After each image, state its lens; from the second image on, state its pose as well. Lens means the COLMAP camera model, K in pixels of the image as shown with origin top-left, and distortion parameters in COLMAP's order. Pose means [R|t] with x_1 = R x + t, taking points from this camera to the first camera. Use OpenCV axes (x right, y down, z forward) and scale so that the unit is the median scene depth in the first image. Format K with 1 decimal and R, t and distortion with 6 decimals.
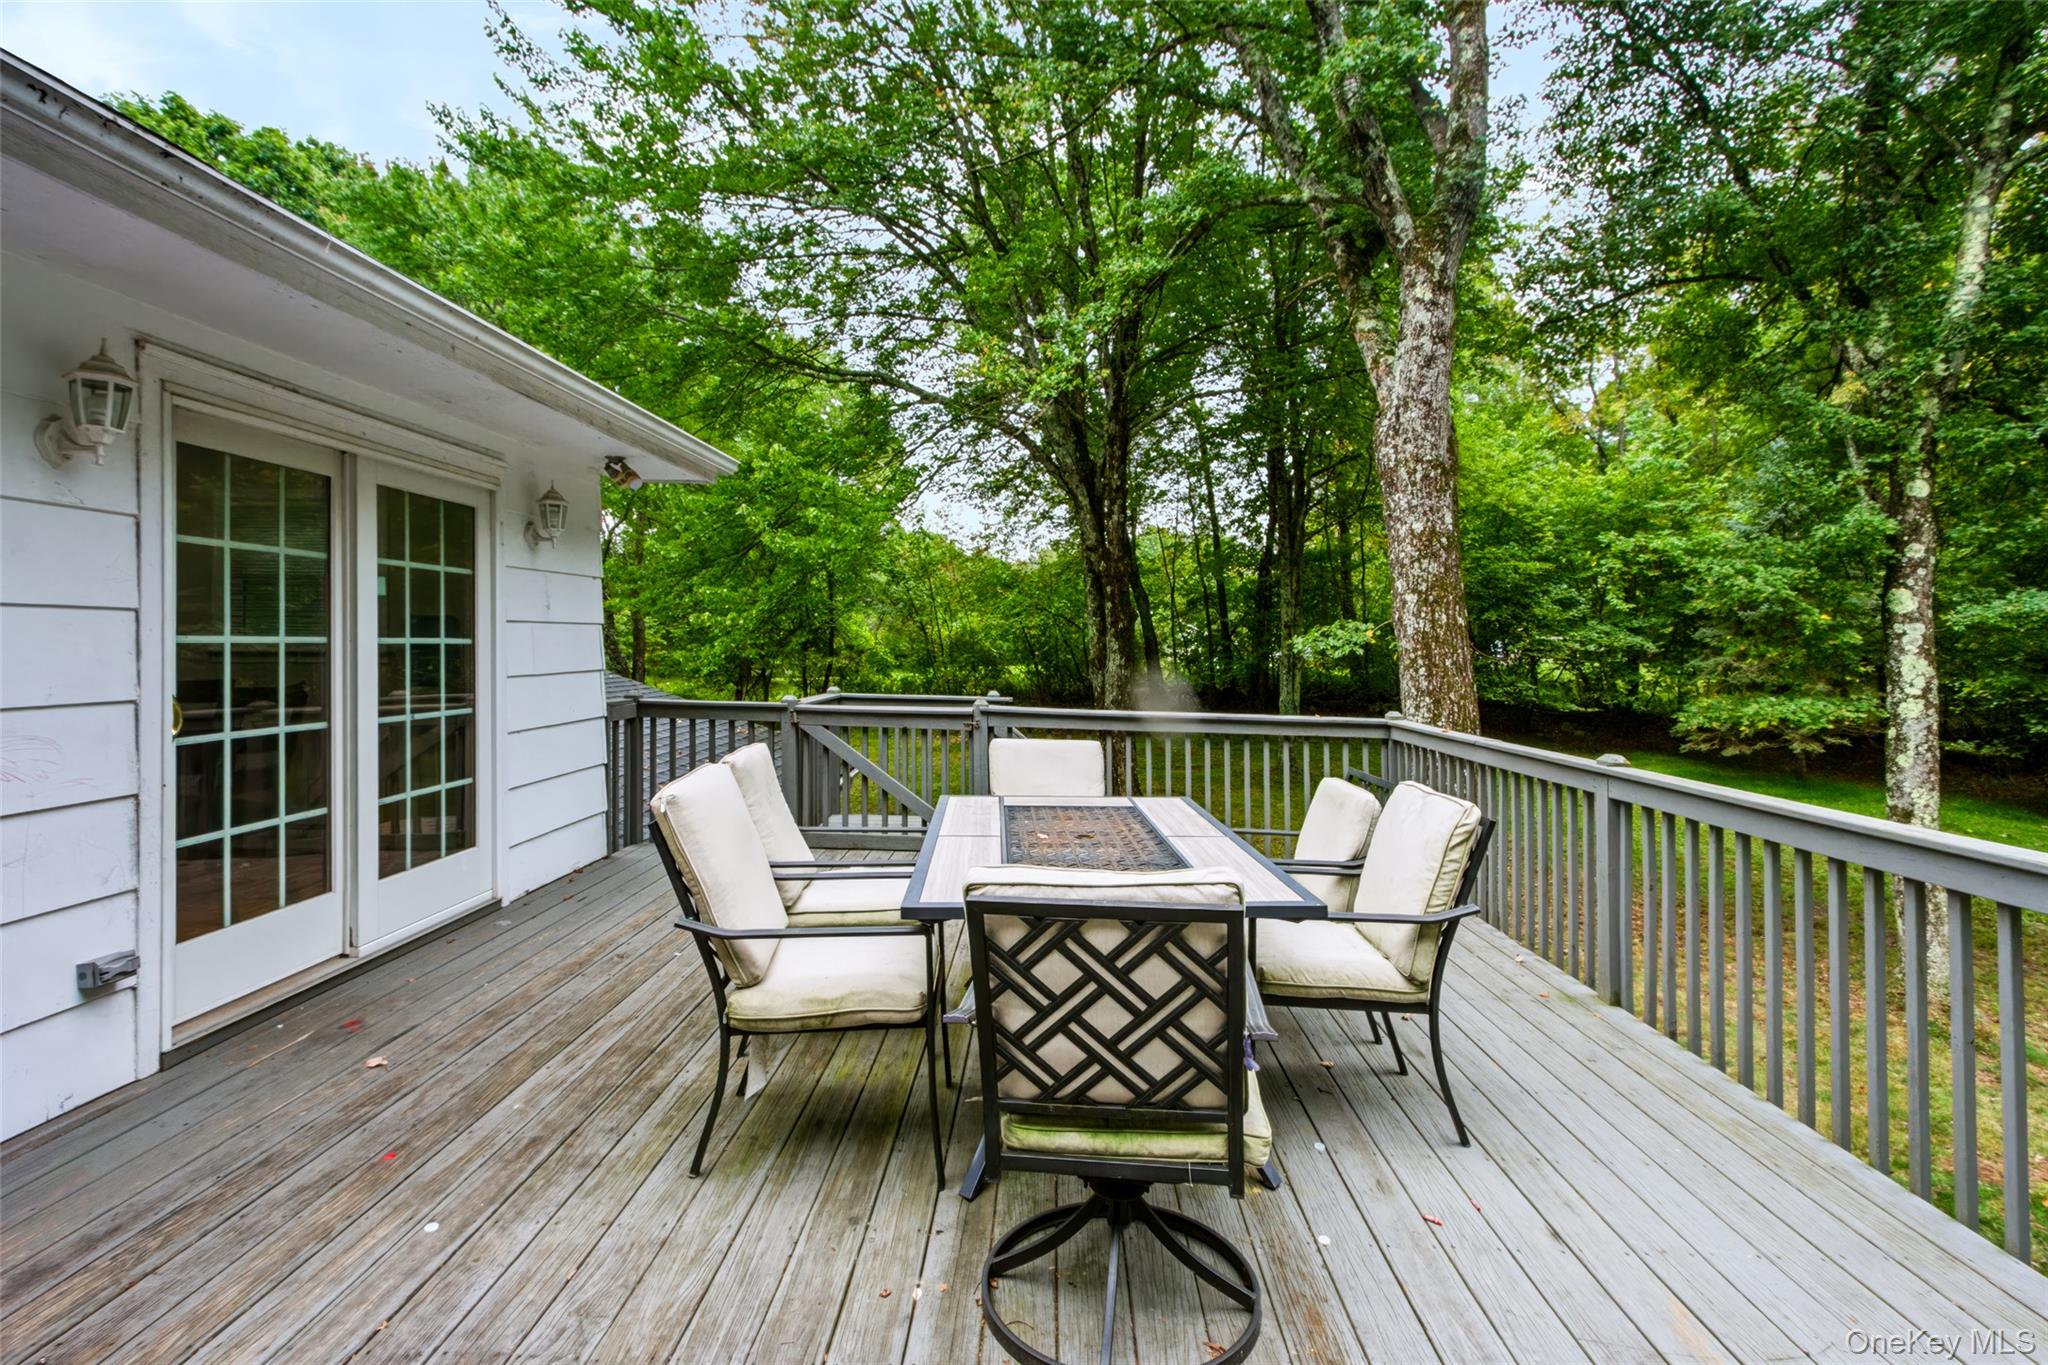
lens RADIAL K [[972.8, 0, 1057.7], [0, 972.8, 623.4], [0, 0, 1]] dist [0.004941, 0.000159]
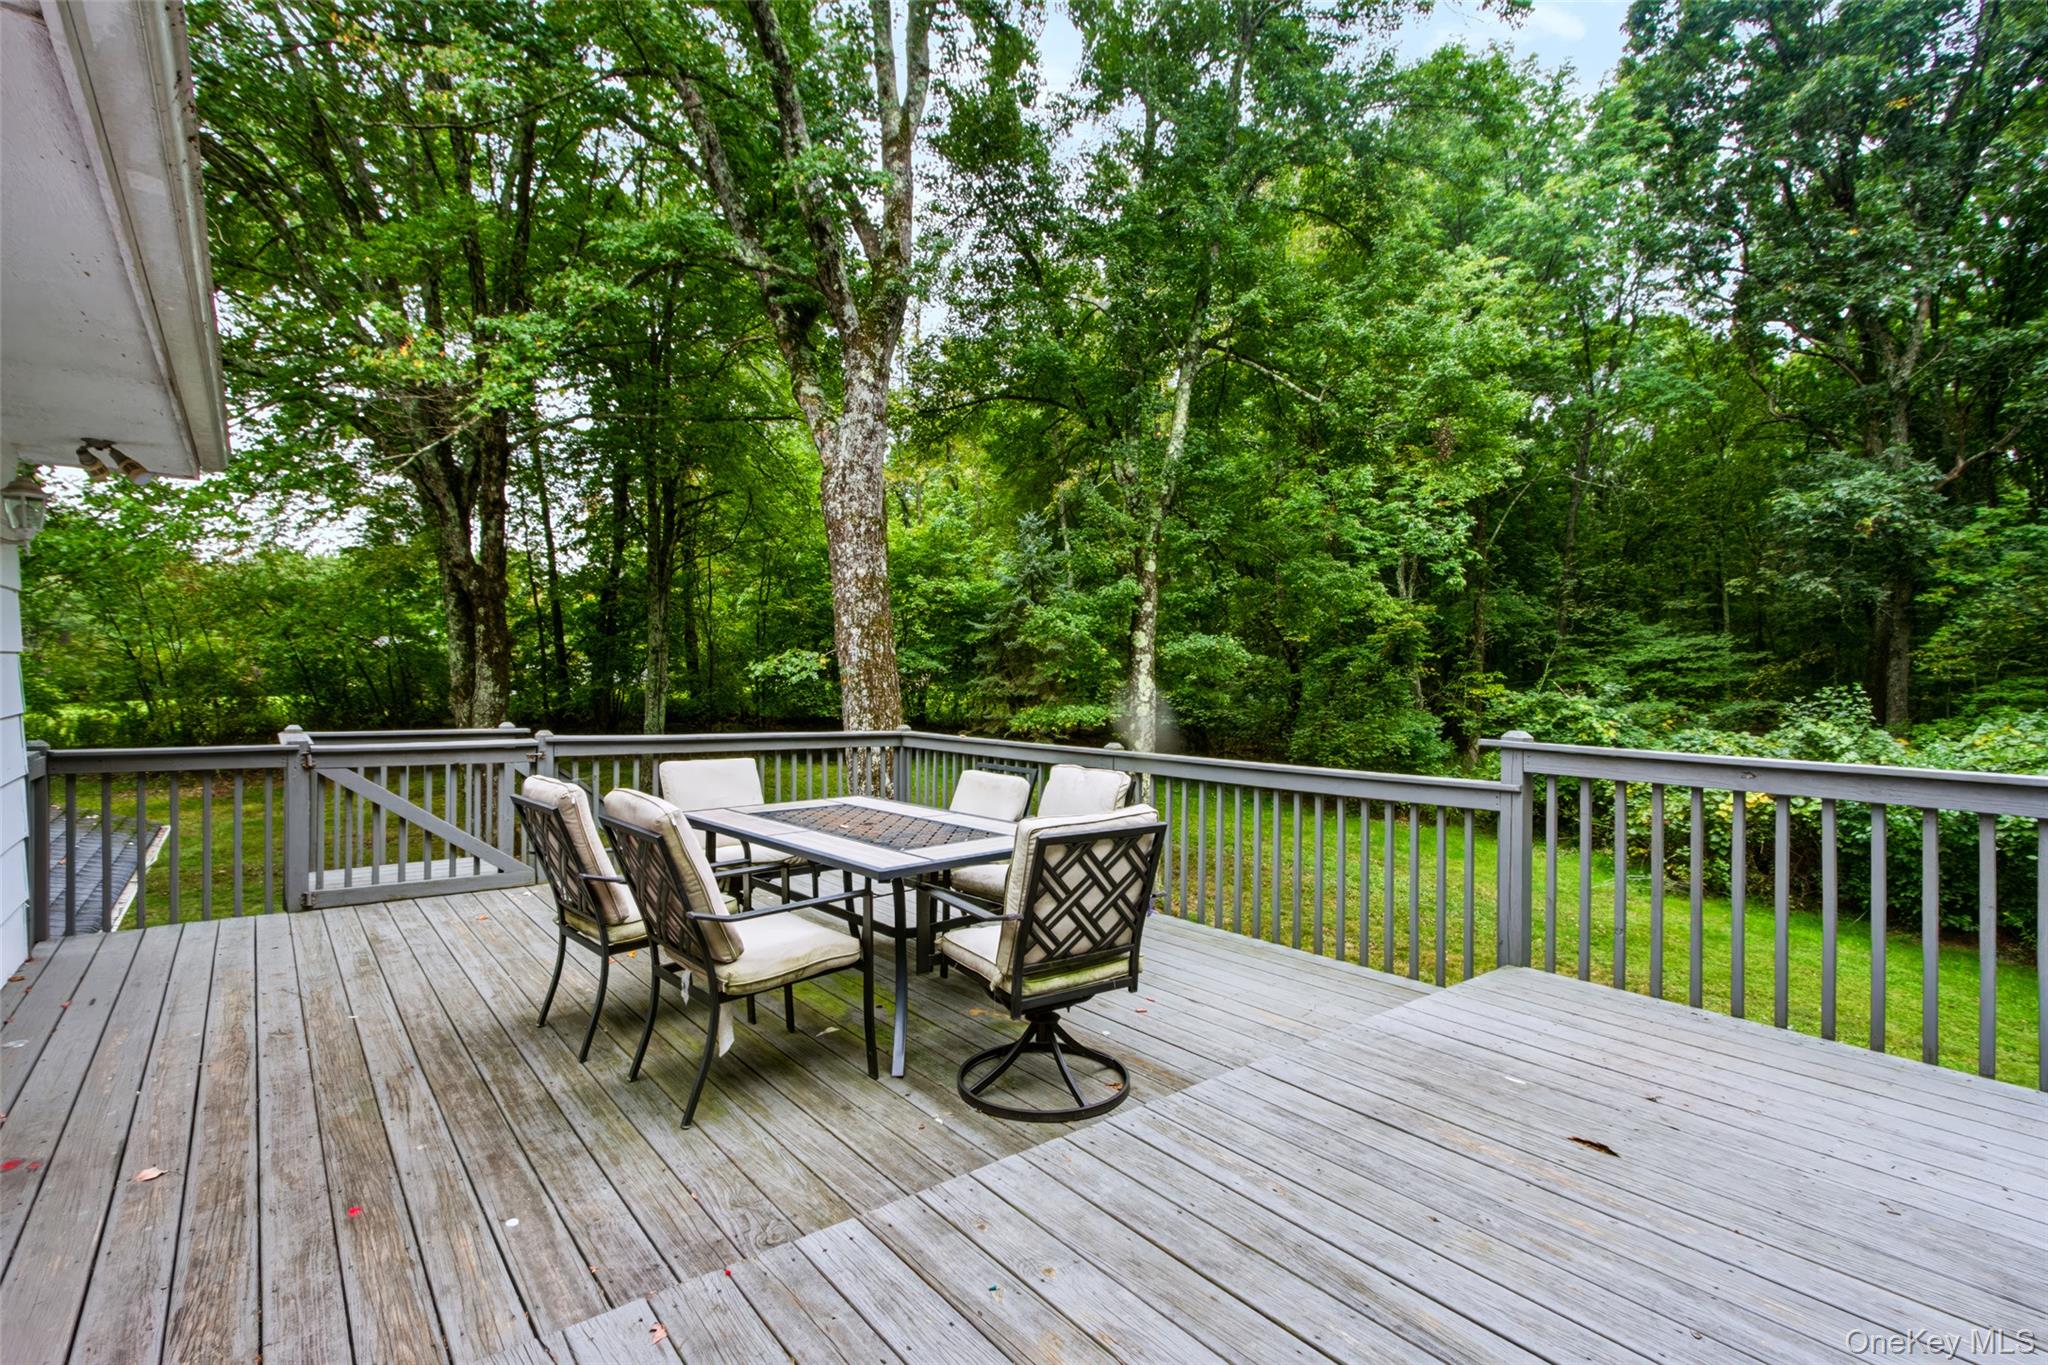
lens RADIAL K [[944.5, 0, 1027.6], [0, 944.5, 682.0], [0, 0, 1]] dist [0.004774, 0.000160]
pose [[0.779856, -0.014059, 0.625802, -0.199531], [-0.009363, 0.999374, 0.034120, -0.005566], [-0.625889, -0.032468, 0.779236, -0.037893]]
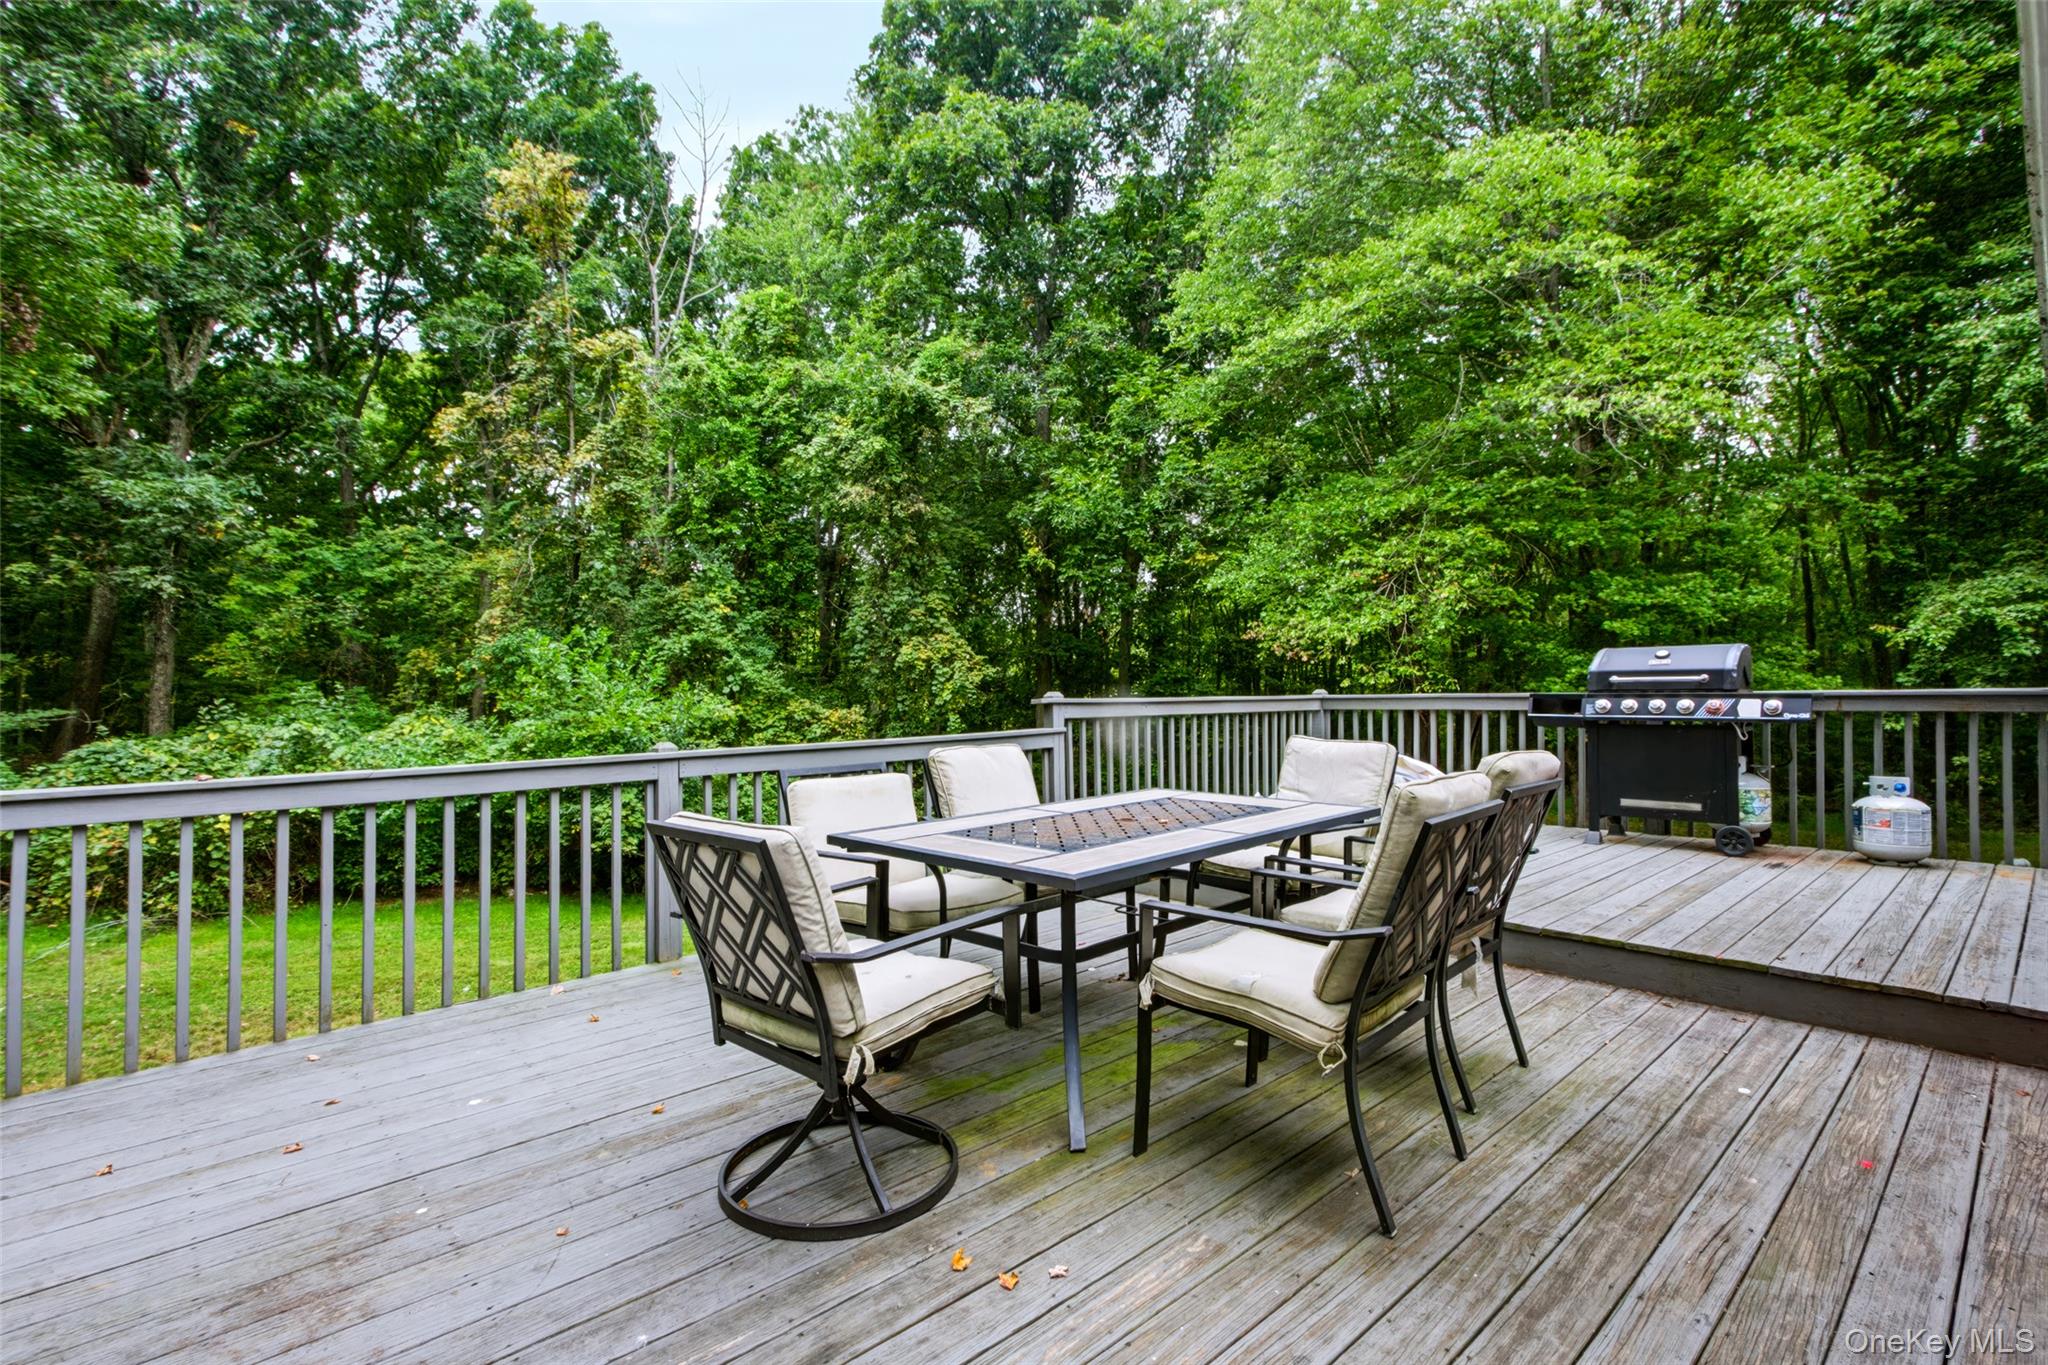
lens RADIAL K [[961.4, 0, 1024.0], [0, 961.4, 682.5], [0, 0, 1]] dist [0.001603, 0.000718]
pose [[-0.671380, -0.007832, 0.741072, -0.220554], [-0.017854, 0.999825, -0.005608, 0.027136], [-0.740899, -0.016996, -0.671402, 0.598381]]
